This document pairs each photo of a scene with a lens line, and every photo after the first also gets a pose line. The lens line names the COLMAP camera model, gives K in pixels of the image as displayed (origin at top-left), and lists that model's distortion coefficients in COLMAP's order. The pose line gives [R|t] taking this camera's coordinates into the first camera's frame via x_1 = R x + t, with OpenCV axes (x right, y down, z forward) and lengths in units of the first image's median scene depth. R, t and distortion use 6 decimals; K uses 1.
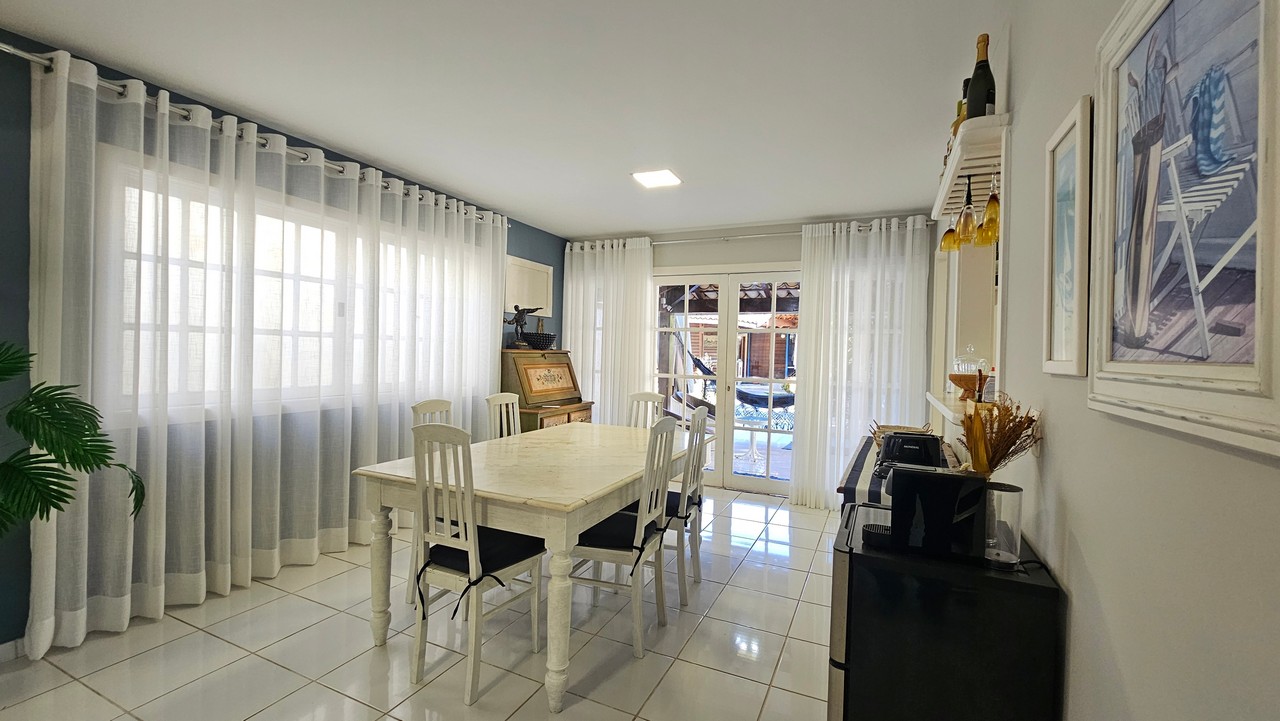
lens RADIAL K [[527.5, 0, 637.0], [0, 527.5, 357.7], [0, 0, 1]] dist [-0.002812, 0.001037]
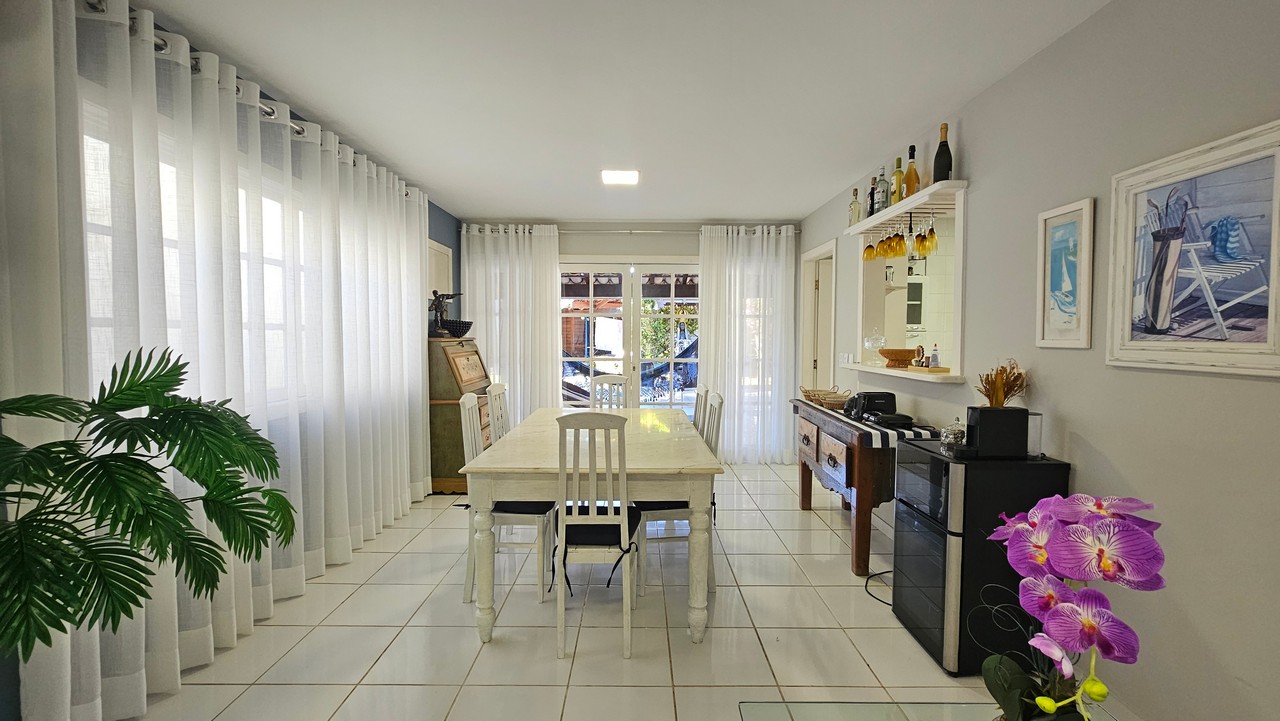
lens RADIAL K [[527.5, 0, 641.5], [0, 527.5, 359.8], [0, 0, 1]] dist [-0.002812, 0.001037]
pose [[0.903010, -0.041139, 0.427645, -0.322655], [0.023796, 0.998666, 0.045823, -0.012024], [-0.428959, -0.031203, 0.902785, -0.003066]]
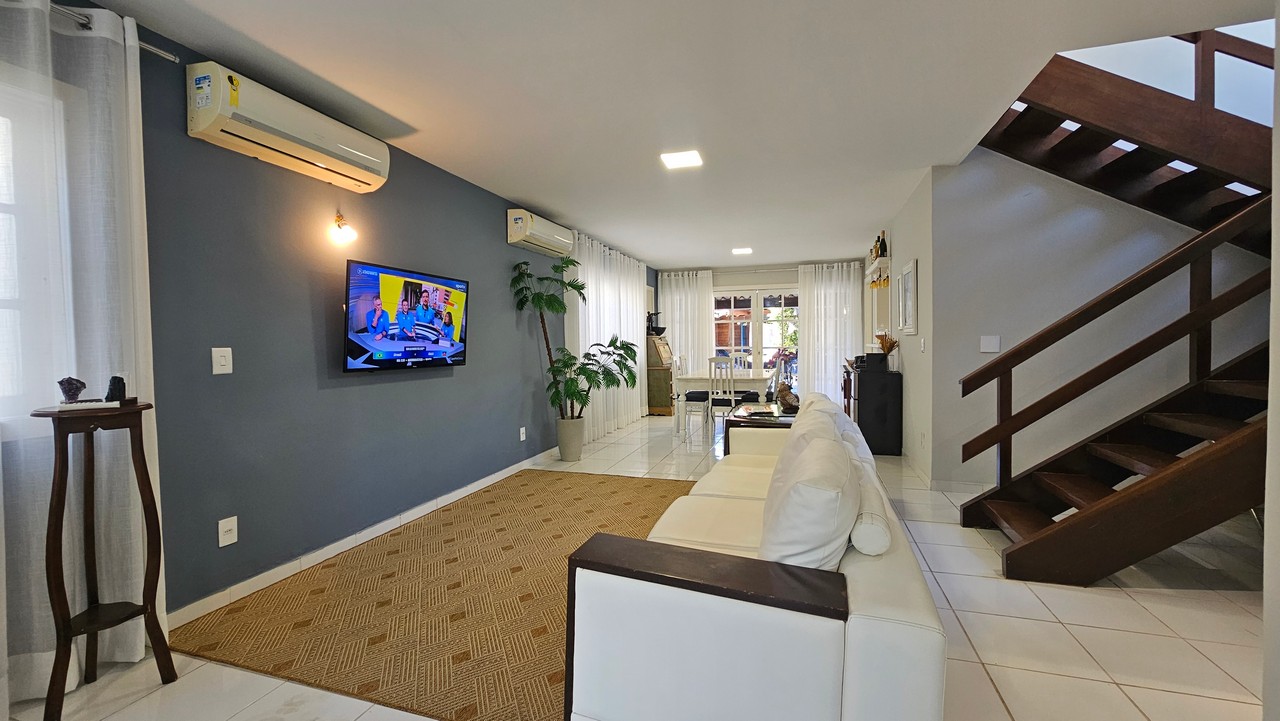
lens RADIAL K [[527.5, 0, 641.0], [0, 527.5, 365.3], [0, 0, 1]] dist [-0.002812, 0.001037]
pose [[0.989691, -0.046394, 0.135494, -0.541830], [0.042068, 0.998515, 0.034619, 0.023007], [-0.136899, -0.028562, 0.990173, -0.848365]]
